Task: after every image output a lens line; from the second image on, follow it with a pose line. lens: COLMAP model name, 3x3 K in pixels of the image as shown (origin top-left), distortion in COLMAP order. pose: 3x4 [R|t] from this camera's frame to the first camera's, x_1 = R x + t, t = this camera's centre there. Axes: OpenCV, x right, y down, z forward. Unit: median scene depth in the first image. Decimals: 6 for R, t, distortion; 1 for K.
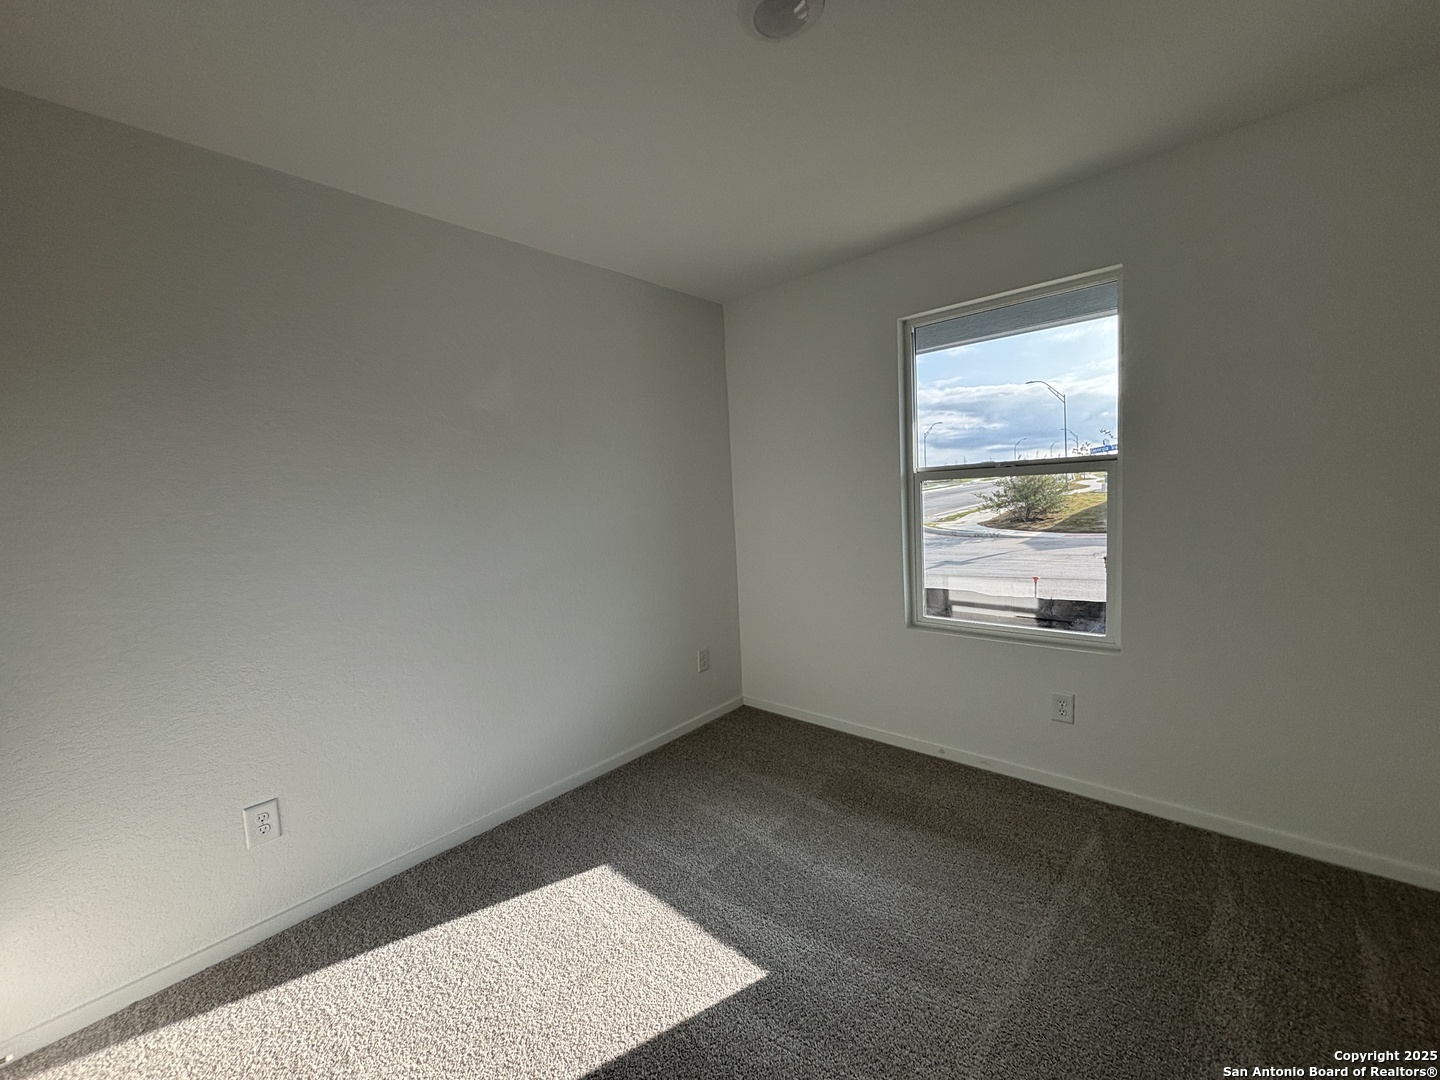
lens RADIAL K [[582.5, 0, 726.5], [0, 582.5, 541.2], [0, 0, 1]] dist [0.000466, 0.000182]
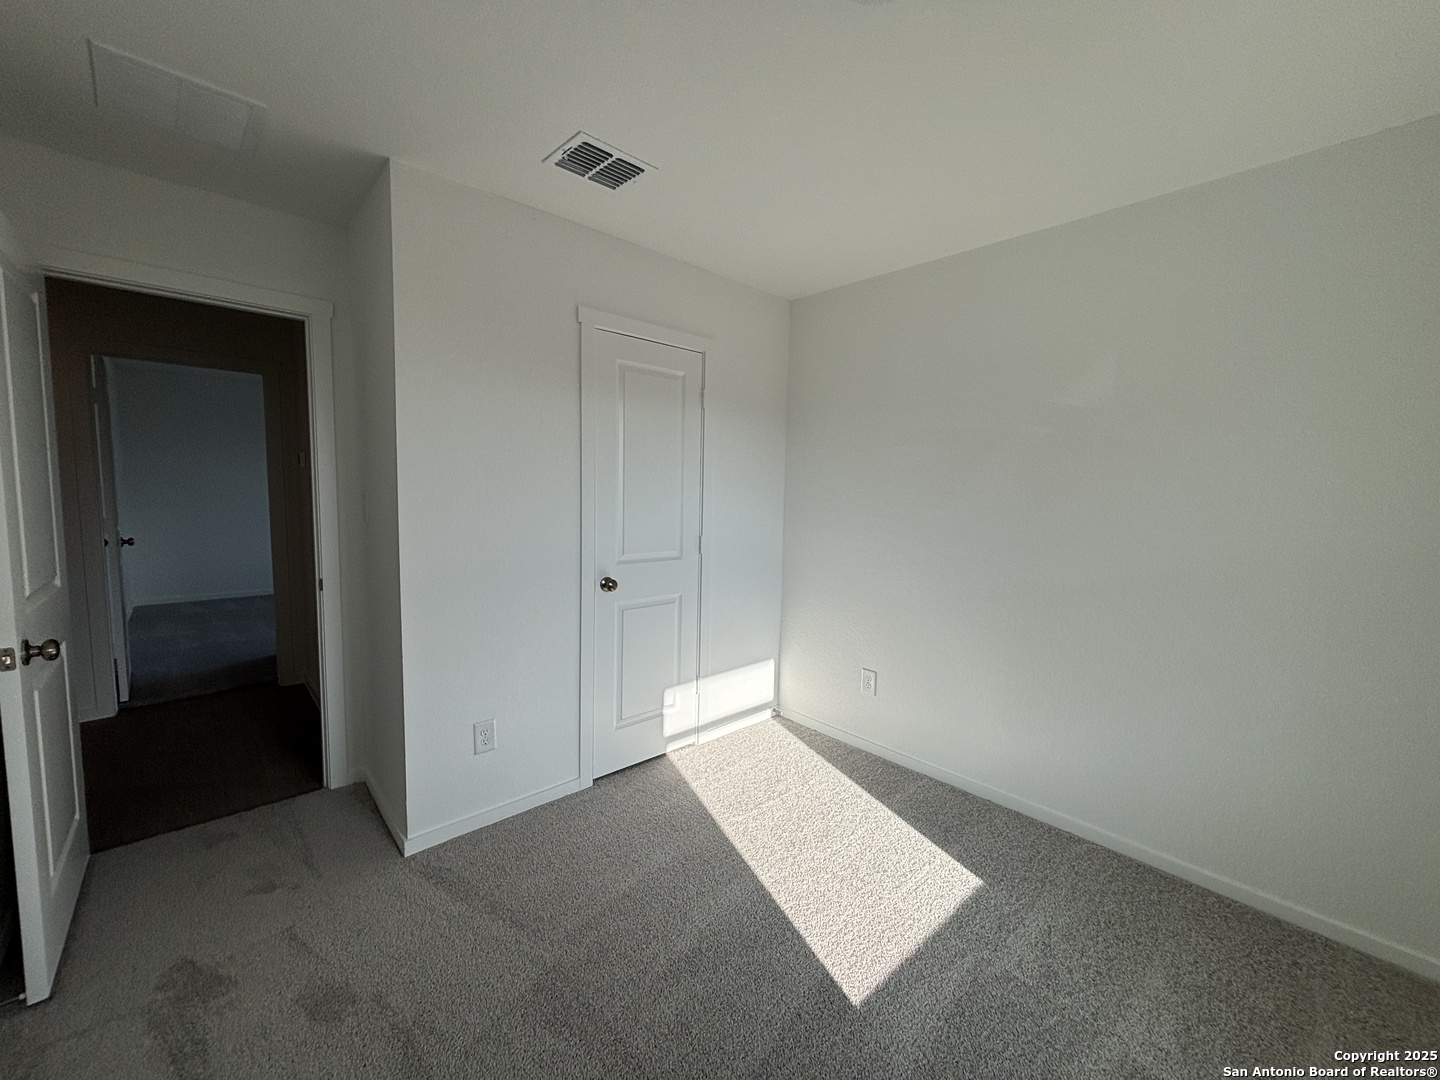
lens RADIAL K [[582.5, 0, 726.5], [0, 582.5, 541.2], [0, 0, 1]] dist [0.000466, 0.000182]
pose [[-0.086490, 0.147454, -0.985280, 0.807405], [-0.114013, 0.981023, 0.156825, -0.120108], [0.989707, 0.125898, -0.068037, 0.661468]]
